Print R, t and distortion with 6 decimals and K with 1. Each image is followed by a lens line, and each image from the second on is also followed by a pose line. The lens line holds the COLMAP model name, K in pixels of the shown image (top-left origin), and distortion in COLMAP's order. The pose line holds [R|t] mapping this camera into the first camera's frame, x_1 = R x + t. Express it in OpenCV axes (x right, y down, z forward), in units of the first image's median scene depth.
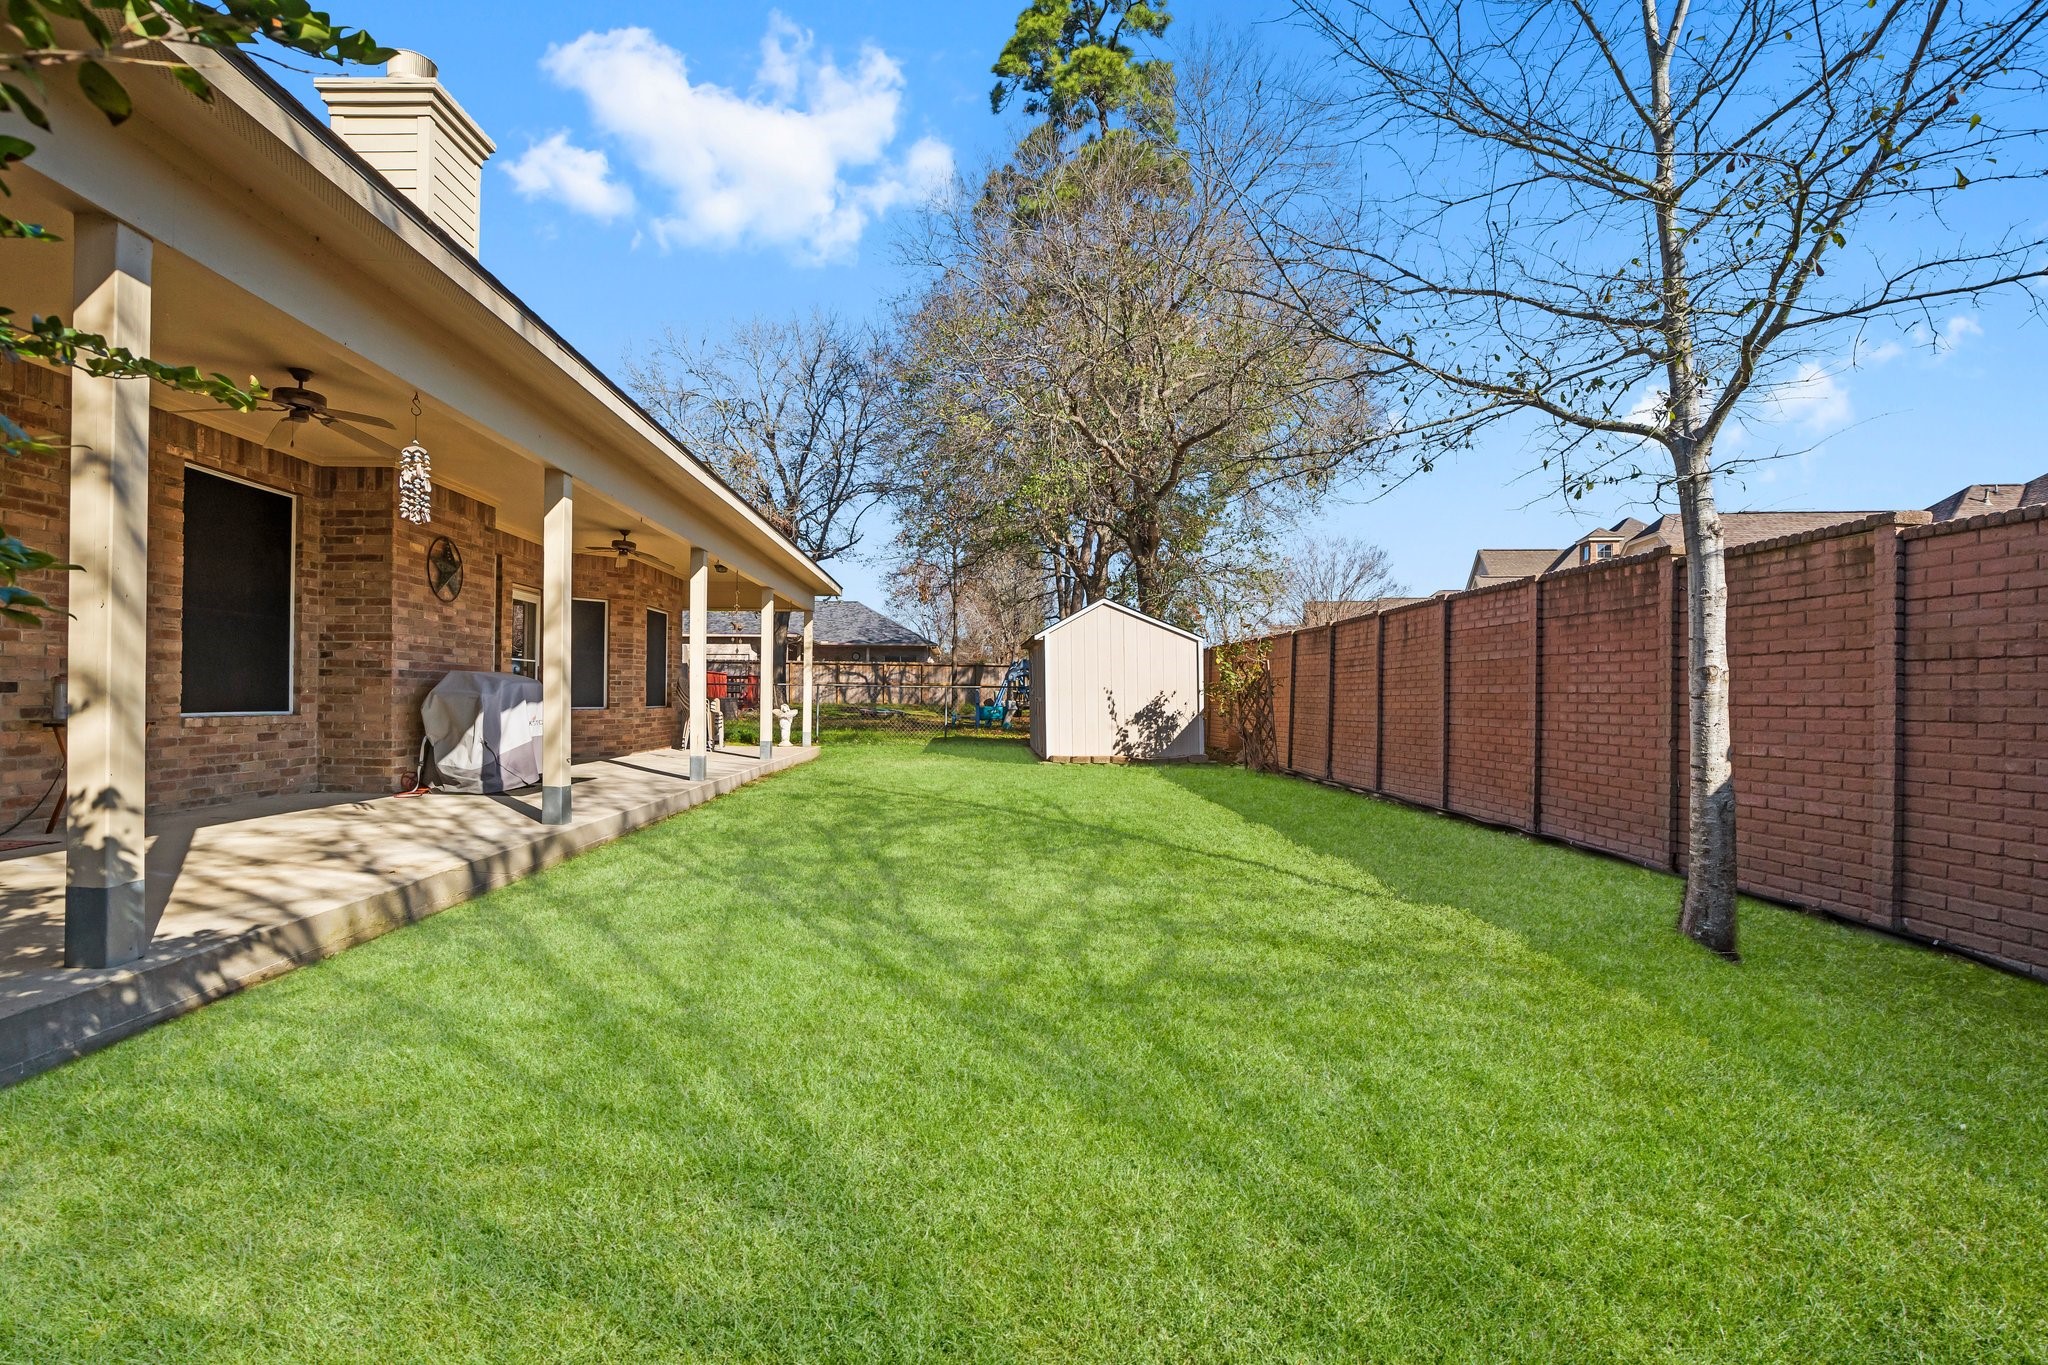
lens RADIAL K [[949.2, 0, 1026.2], [0, 949.2, 695.5], [0, 0, 1]] dist [-0.030976, 0.000094]
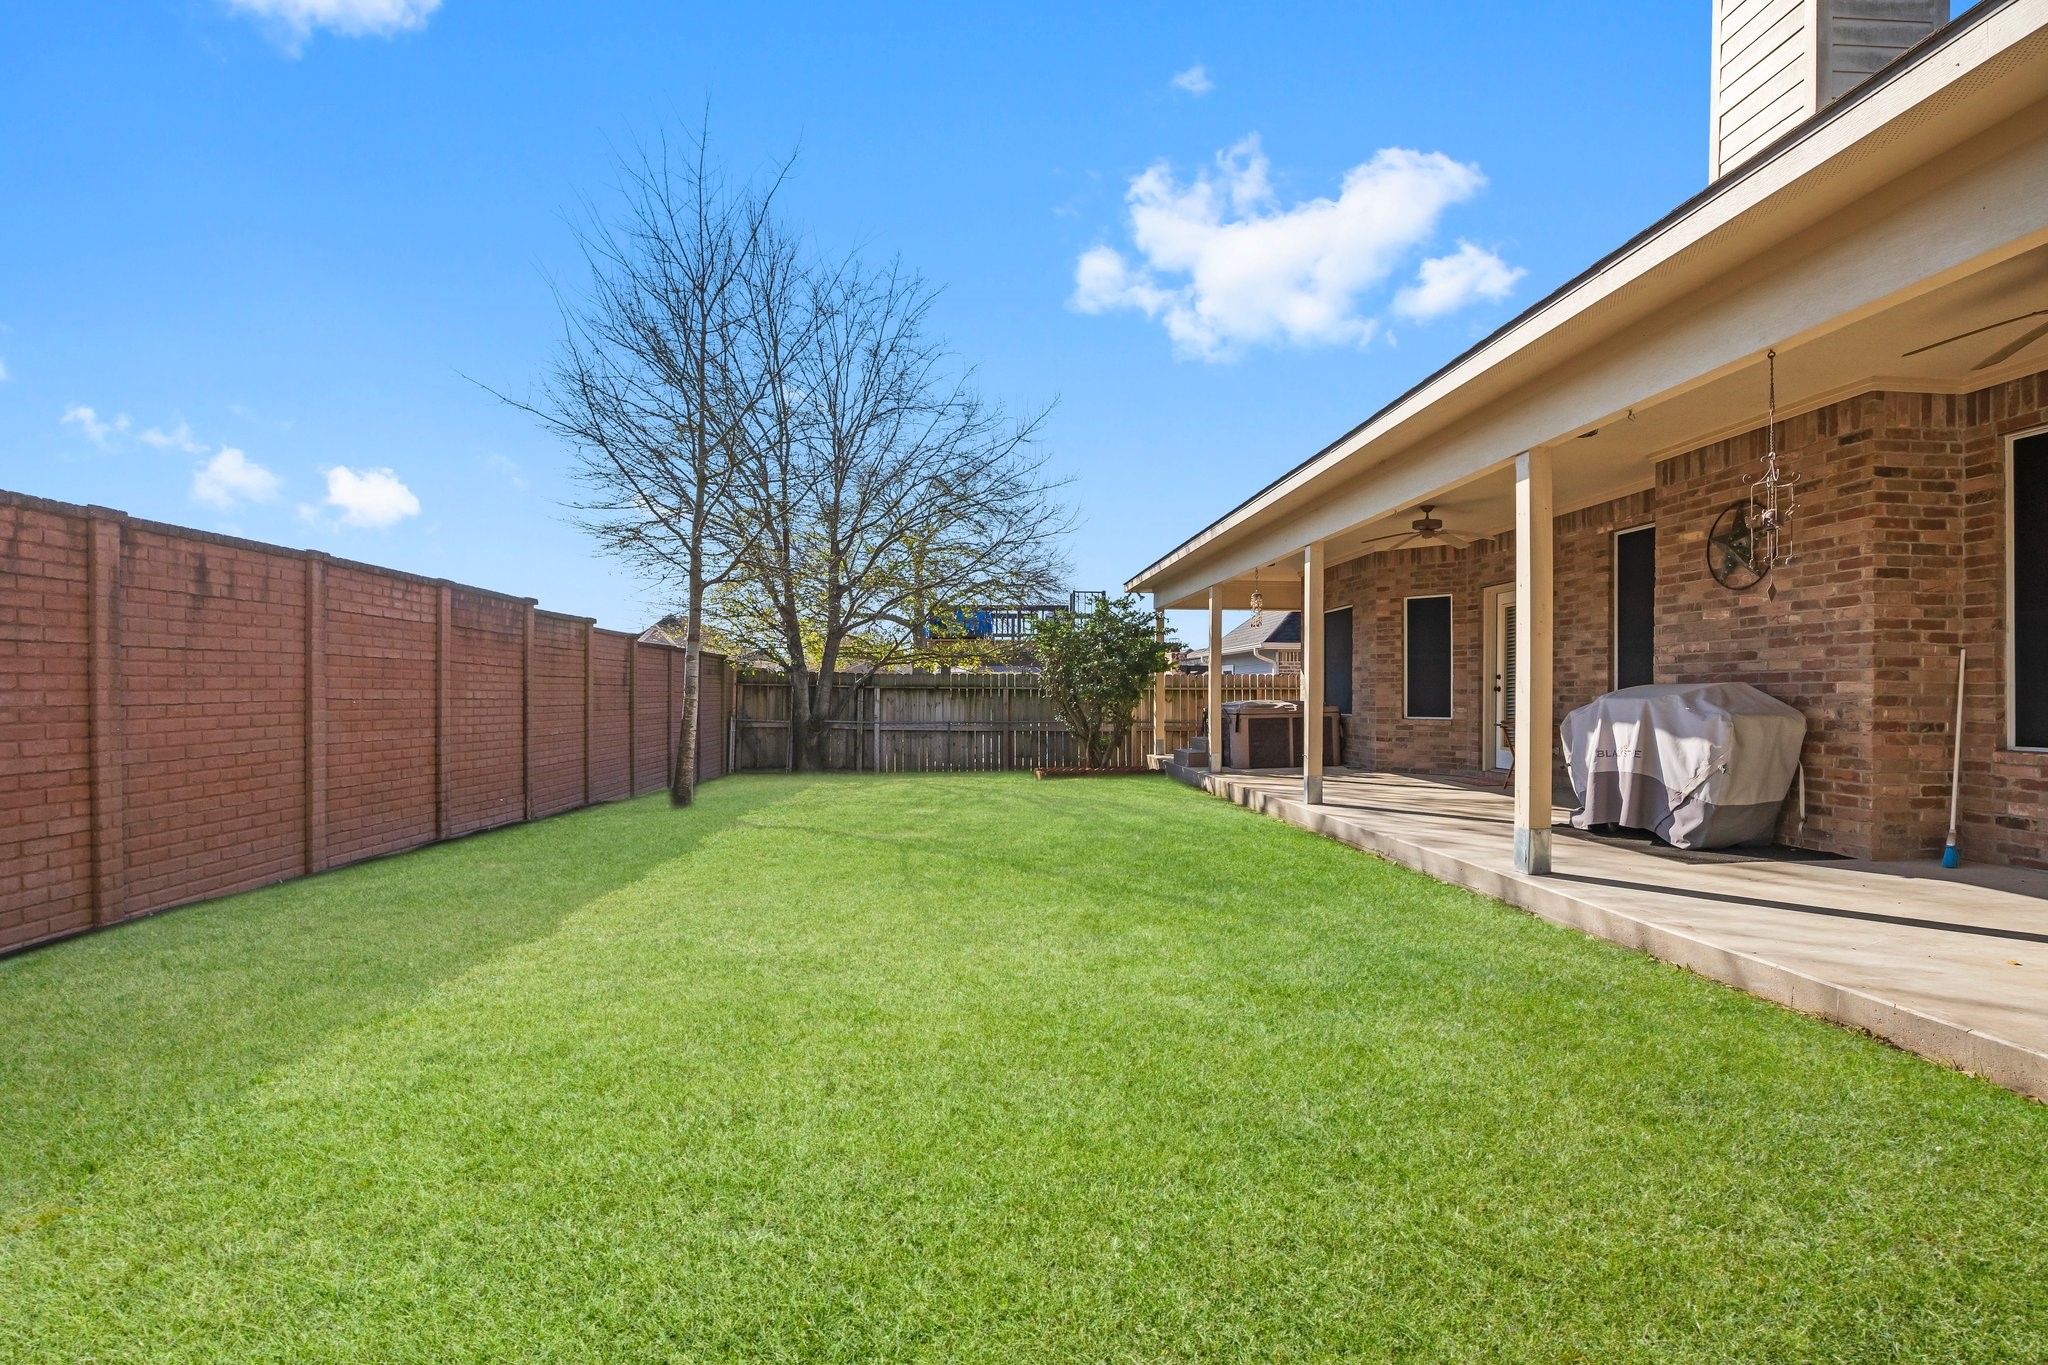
lens RADIAL K [[949.2, 0, 1026.2], [0, 949.2, 695.5], [0, 0, 1]] dist [-0.030976, 0.000094]
pose [[-0.999760, -0.011263, -0.018796, -0.049268], [-0.011206, 0.999932, -0.003133, -0.008436], [0.018830, -0.002921, -0.999818, 1.772127]]
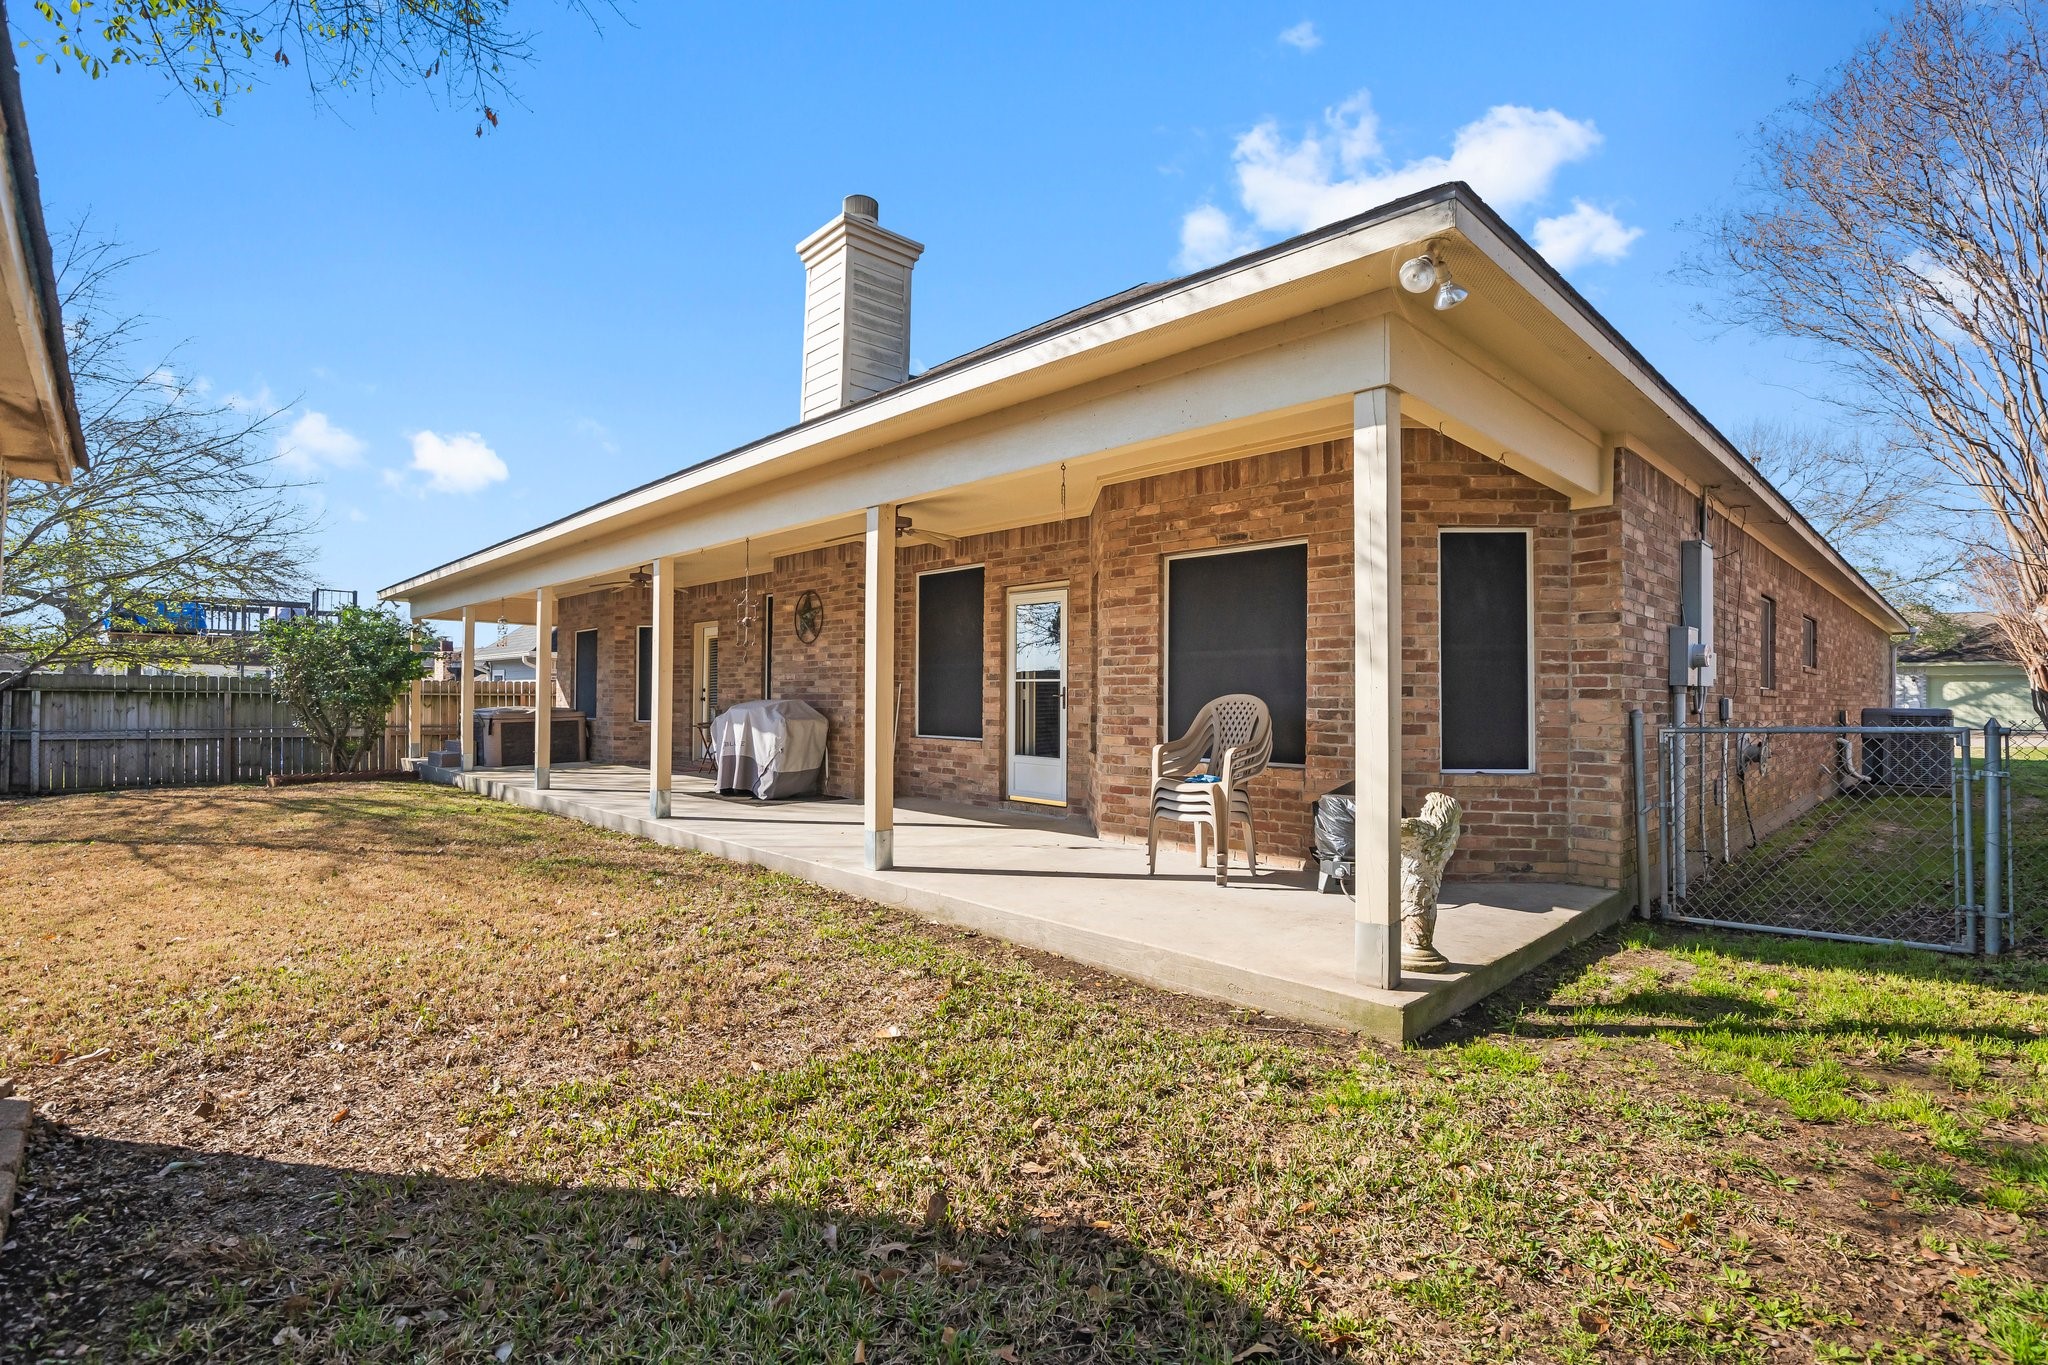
lens RADIAL K [[949.2, 0, 1026.2], [0, 949.2, 695.5], [0, 0, 1]] dist [-0.030976, 0.000094]
pose [[-0.751497, -0.018902, -0.659466, -0.019662], [-0.013399, 0.999821, -0.013389, -0.019834], [0.659600, -0.001225, -0.751615, 2.184234]]
